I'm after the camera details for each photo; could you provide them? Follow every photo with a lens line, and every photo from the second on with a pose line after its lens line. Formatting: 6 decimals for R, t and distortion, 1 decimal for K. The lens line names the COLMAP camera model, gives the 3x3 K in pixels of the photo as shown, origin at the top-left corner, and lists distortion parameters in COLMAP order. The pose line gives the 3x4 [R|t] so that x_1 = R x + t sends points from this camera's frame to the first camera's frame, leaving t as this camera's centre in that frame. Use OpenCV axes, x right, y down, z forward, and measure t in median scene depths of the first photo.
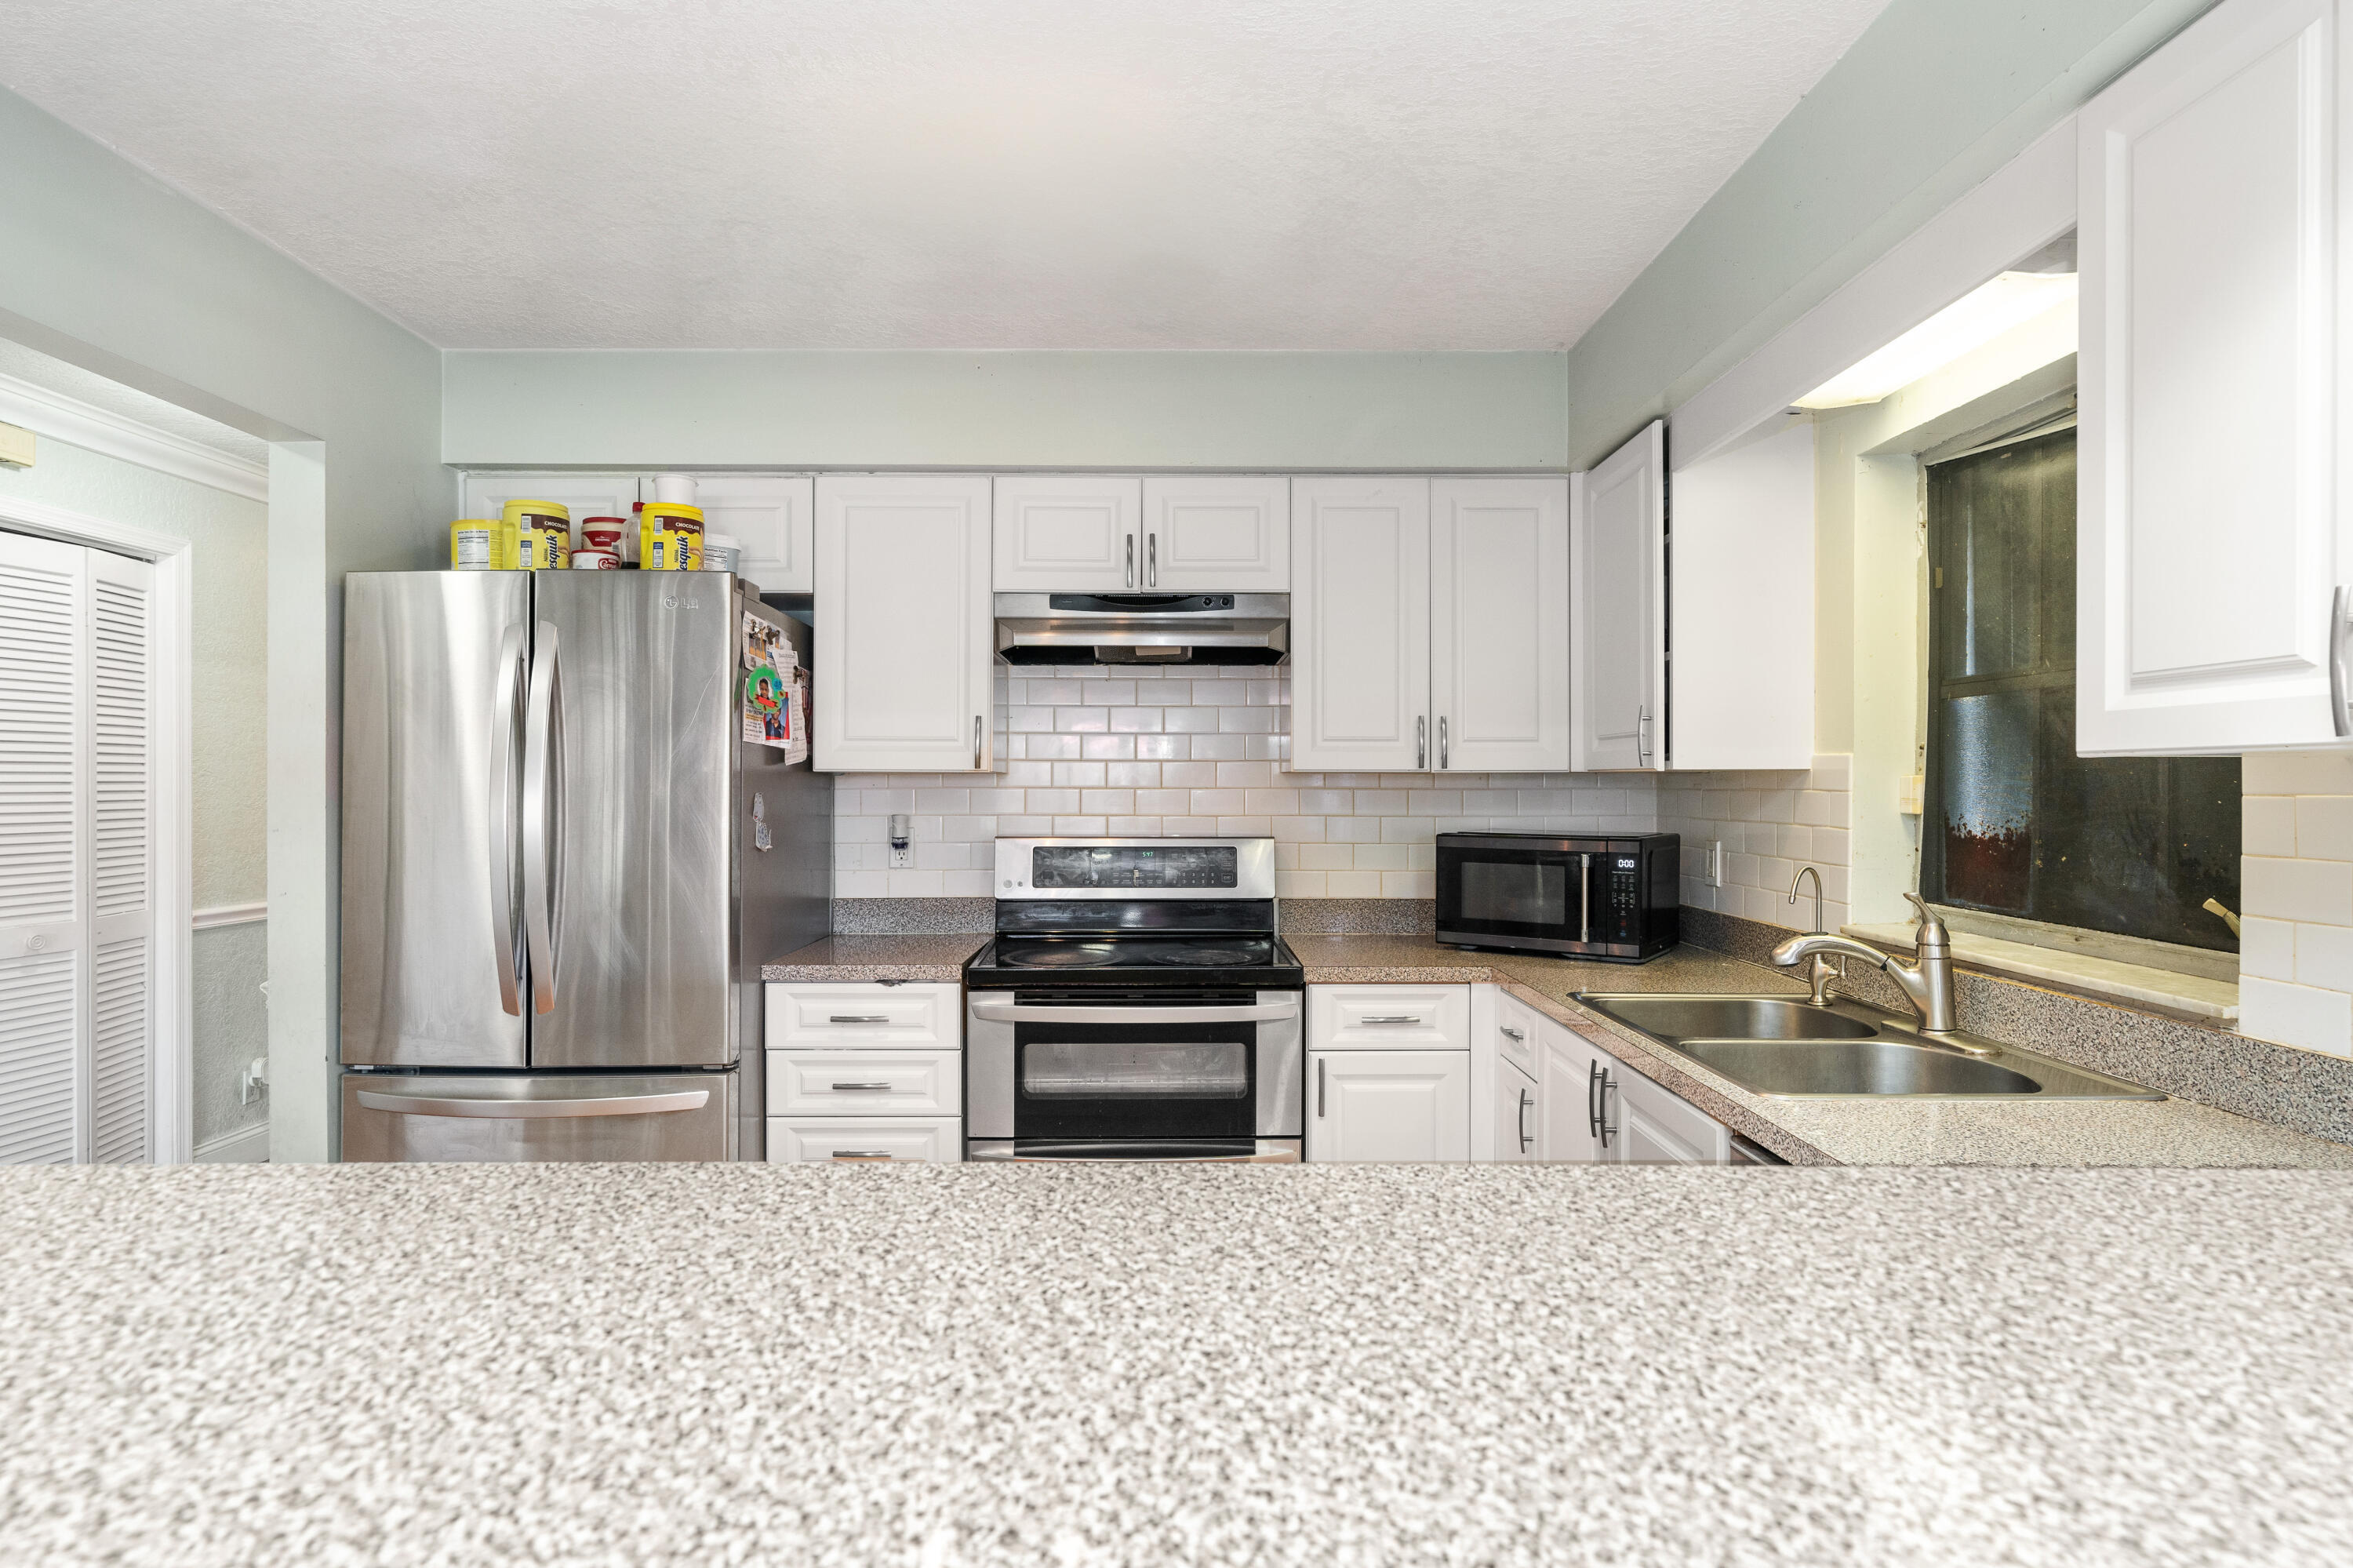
lens RADIAL K [[1252.1, 0, 1173.6], [0, 1252.1, 785.1], [0, 0, 1]] dist [-0.002346, 0.001072]
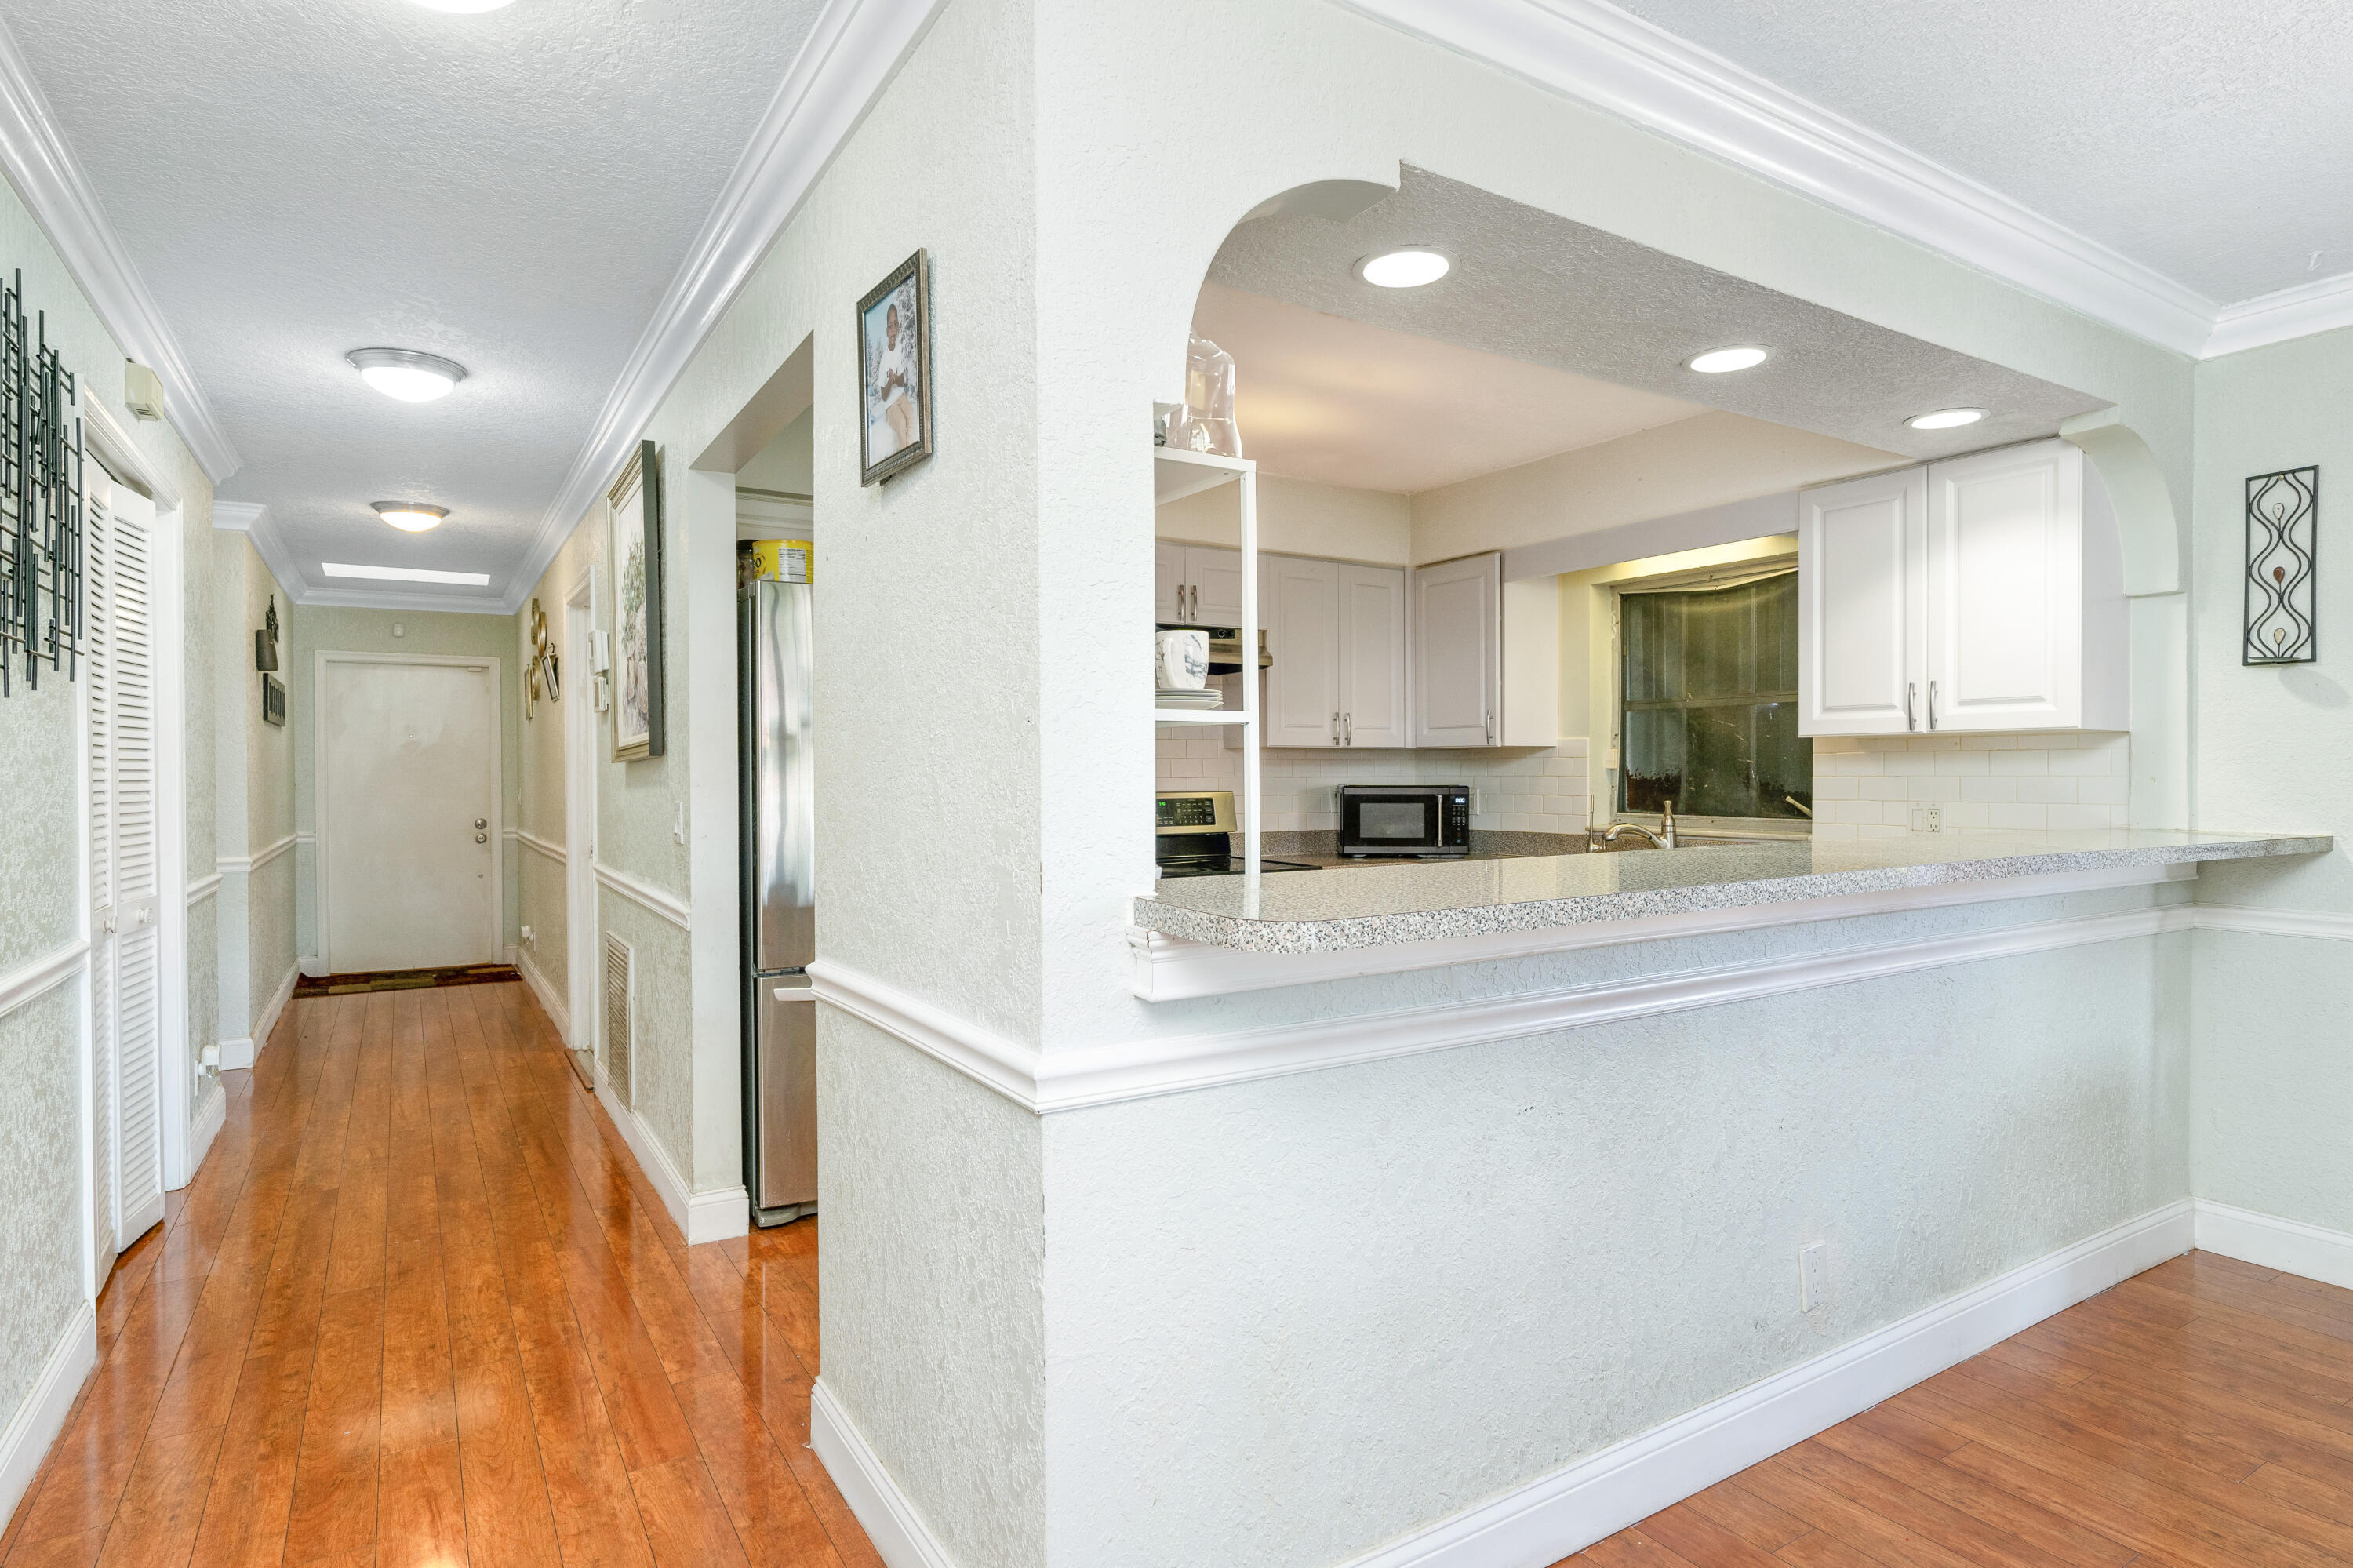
lens RADIAL K [[1252.1, 0, 1173.6], [0, 1252.1, 785.1], [0, 0, 1]] dist [-0.002346, 0.001072]
pose [[0.851859, -0.008779, 0.523698, -0.885622], [0.005234, 0.999952, 0.008248, 0.025009], [-0.523745, -0.004285, 0.851864, -0.276433]]
